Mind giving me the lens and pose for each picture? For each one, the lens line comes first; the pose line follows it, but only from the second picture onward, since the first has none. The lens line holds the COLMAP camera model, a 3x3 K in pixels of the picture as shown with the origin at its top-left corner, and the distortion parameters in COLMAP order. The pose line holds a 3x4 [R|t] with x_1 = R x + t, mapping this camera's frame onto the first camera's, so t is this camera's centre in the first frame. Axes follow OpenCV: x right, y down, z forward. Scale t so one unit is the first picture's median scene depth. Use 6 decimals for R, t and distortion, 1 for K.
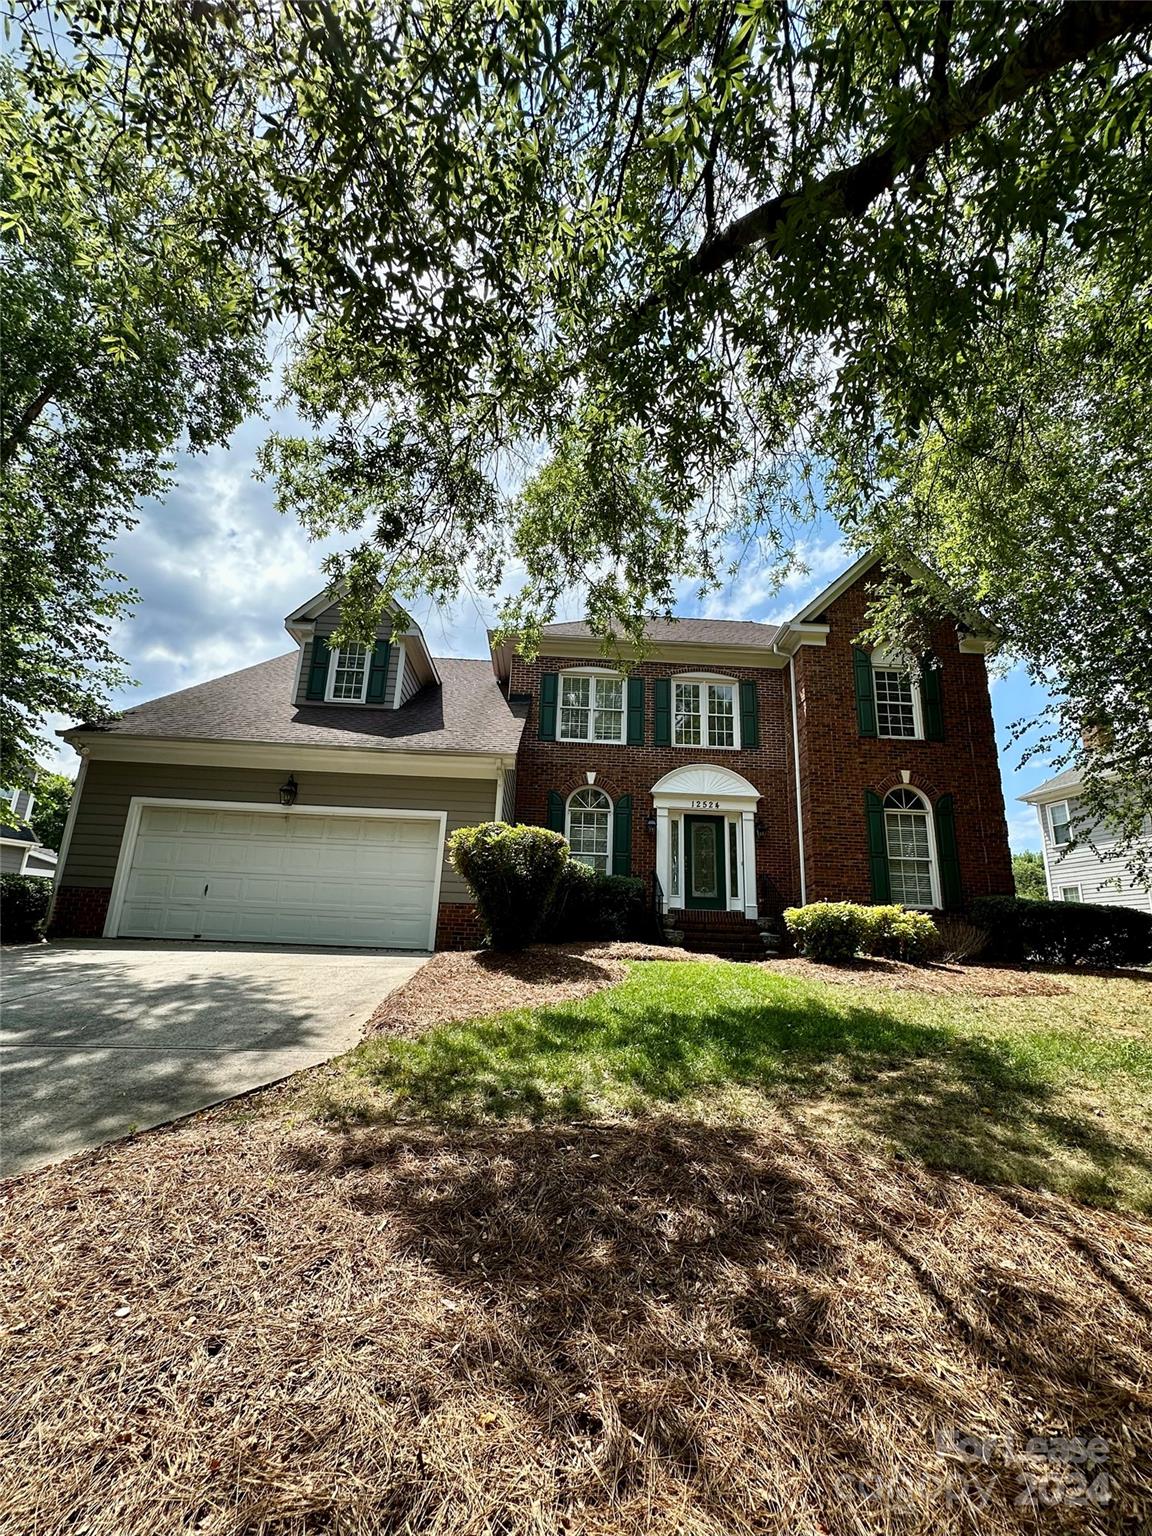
lens RADIAL K [[624.4, 0, 579.5], [0, 624.4, 773.3], [0, 0, 1]] dist [-0.014095, 0.000094]
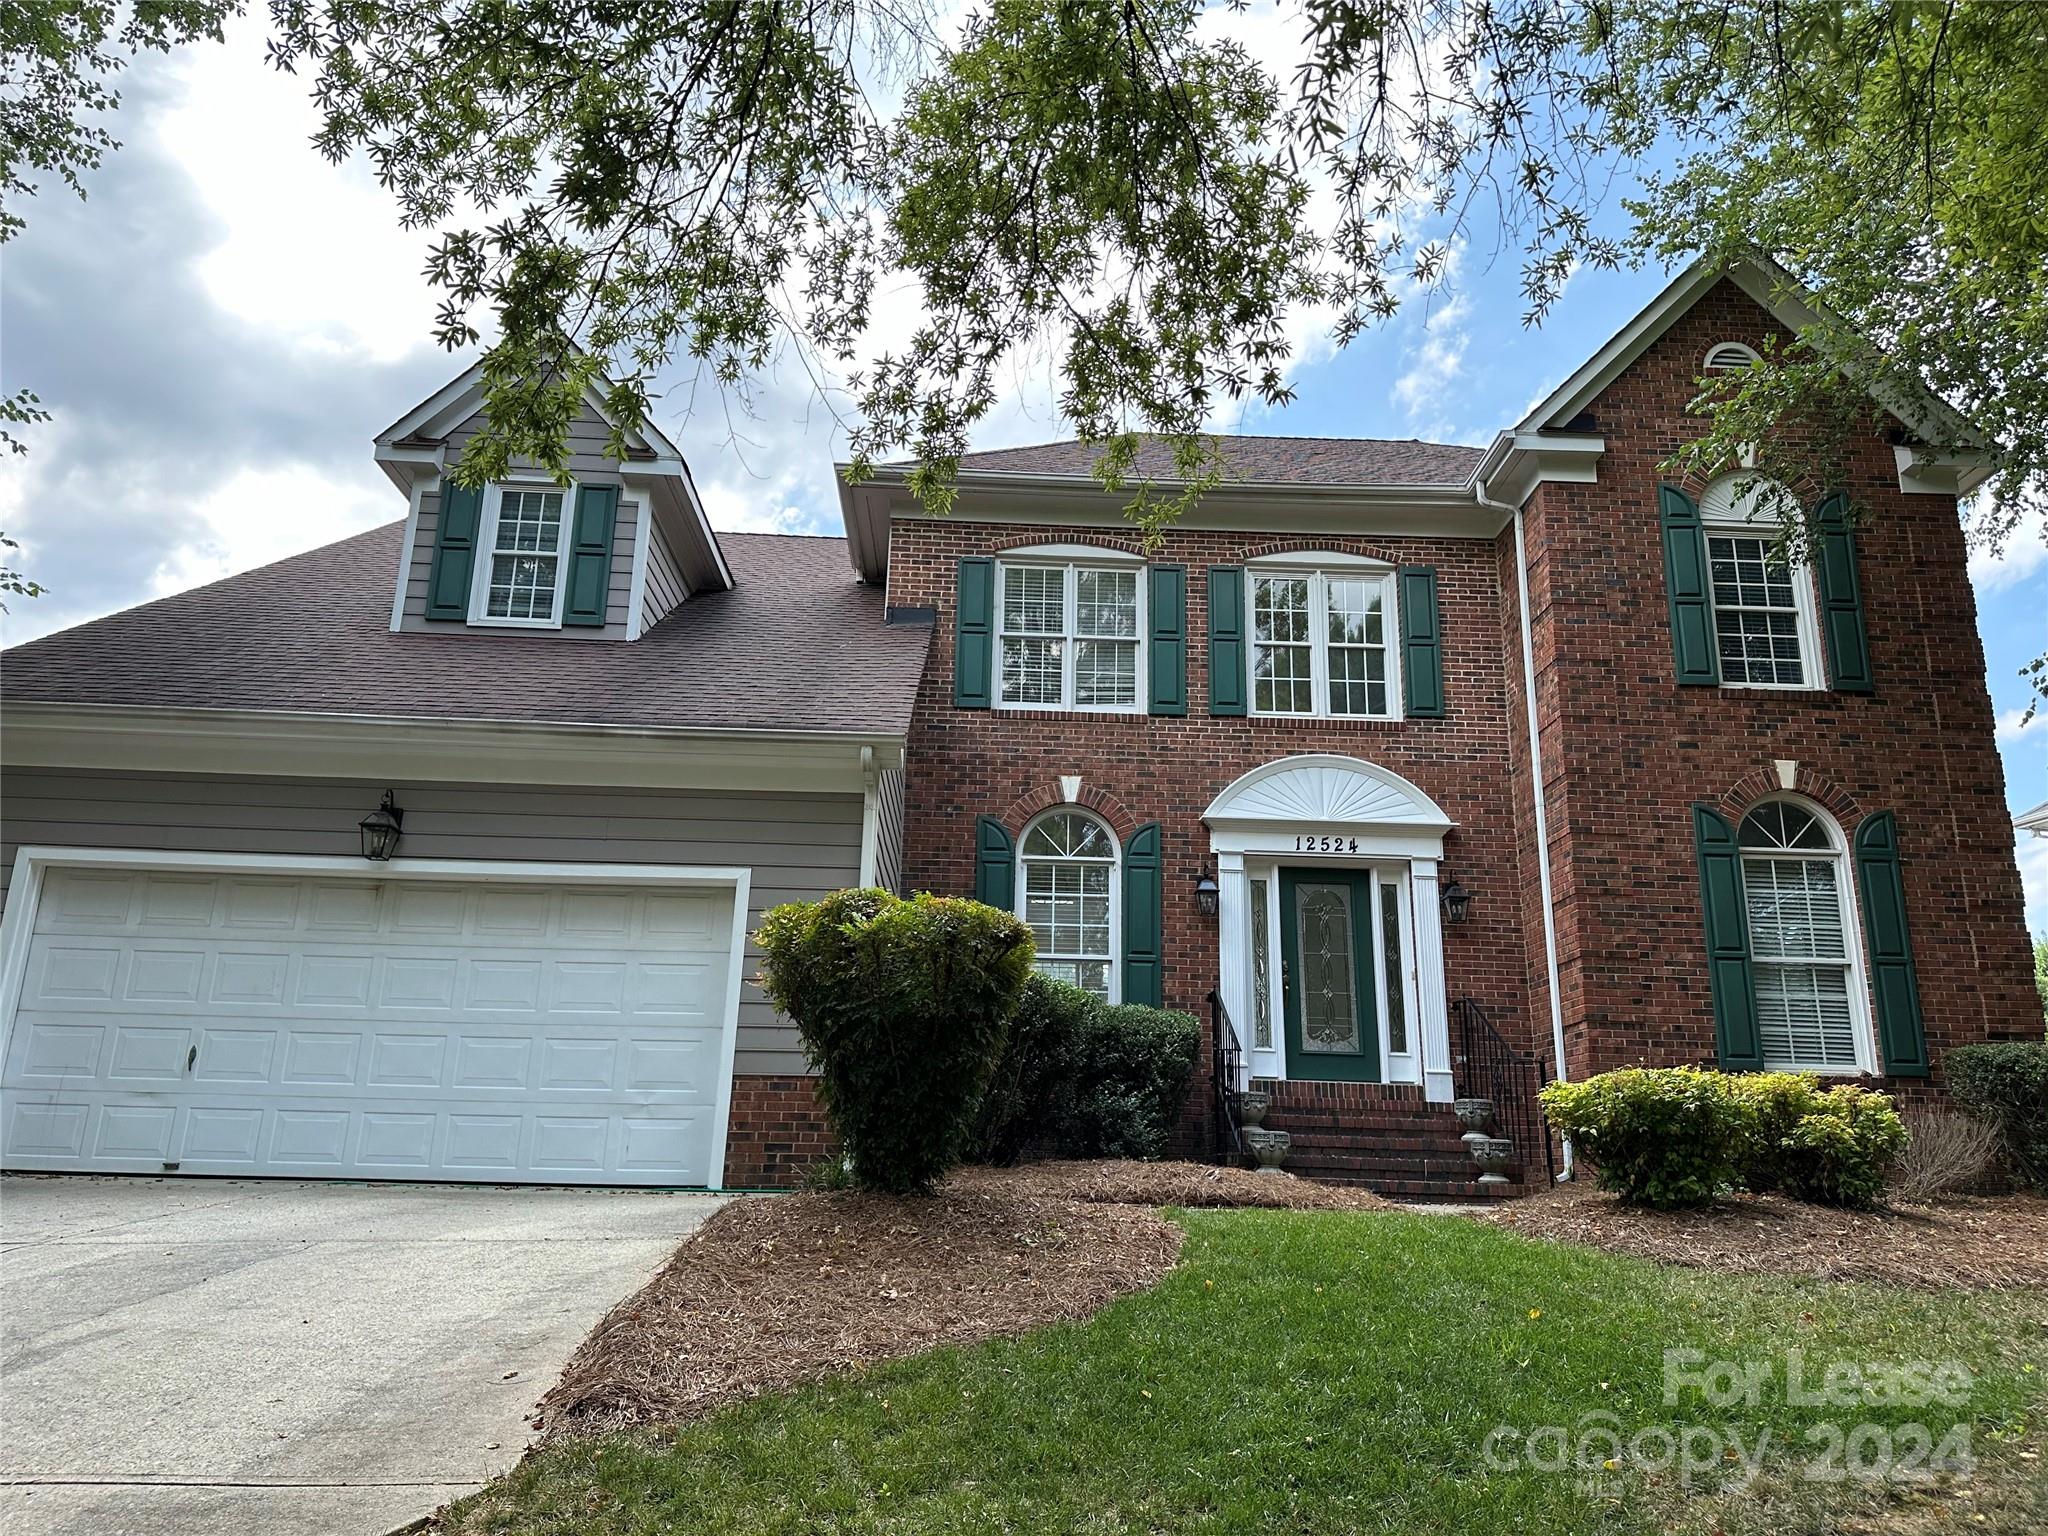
lens RADIAL K [[1286.2, 0, 1022.3], [0, 1286.2, 780.3], [0, 0, 1]] dist [0.028719, -0.003762]
pose [[0.999867, -0.016004, -0.003174, -0.014778], [0.015975, 0.999832, -0.008953, 0.010145], [0.003317, 0.008901, 0.999955, 0.084847]]
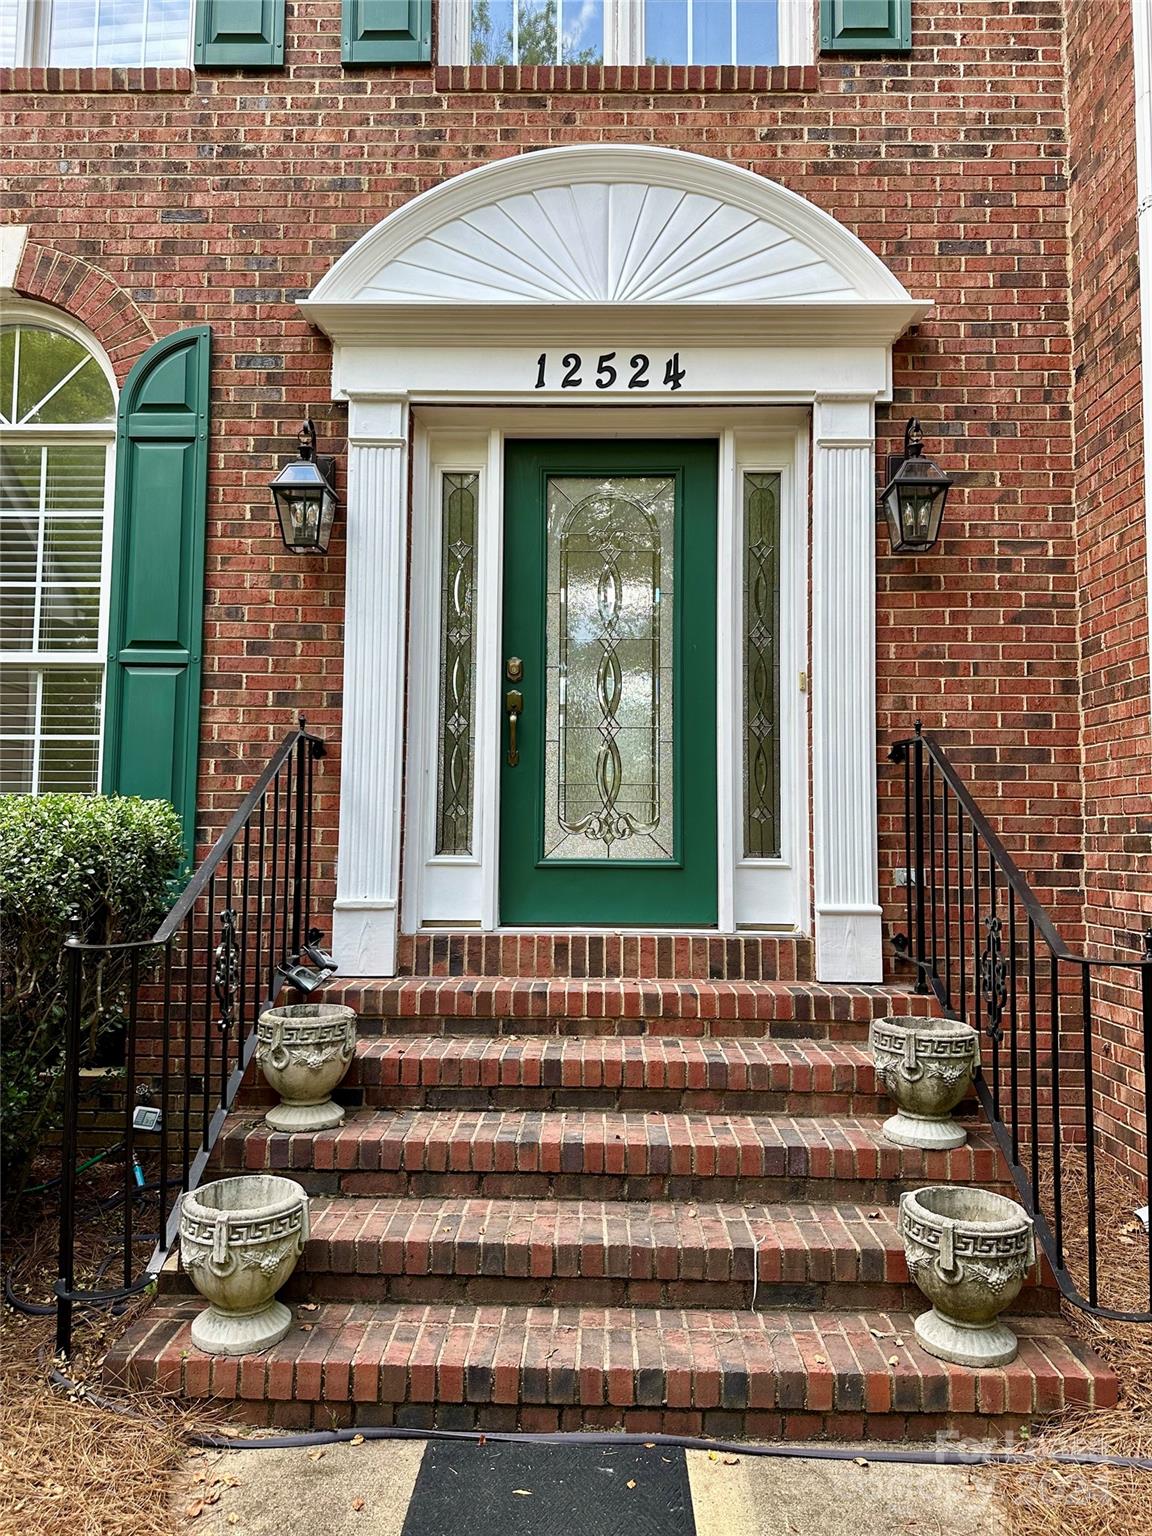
lens RADIAL K [[1089.4, 0, 577.2], [0, 1089.4, 773.8], [0, 0, 1]] dist [0.040382, -0.038083]
pose [[0.999004, -0.039499, -0.020734, 0.219109], [0.042996, 0.976435, 0.211483, 0.110045], [0.011892, -0.212164, 0.977162, 0.743801]]
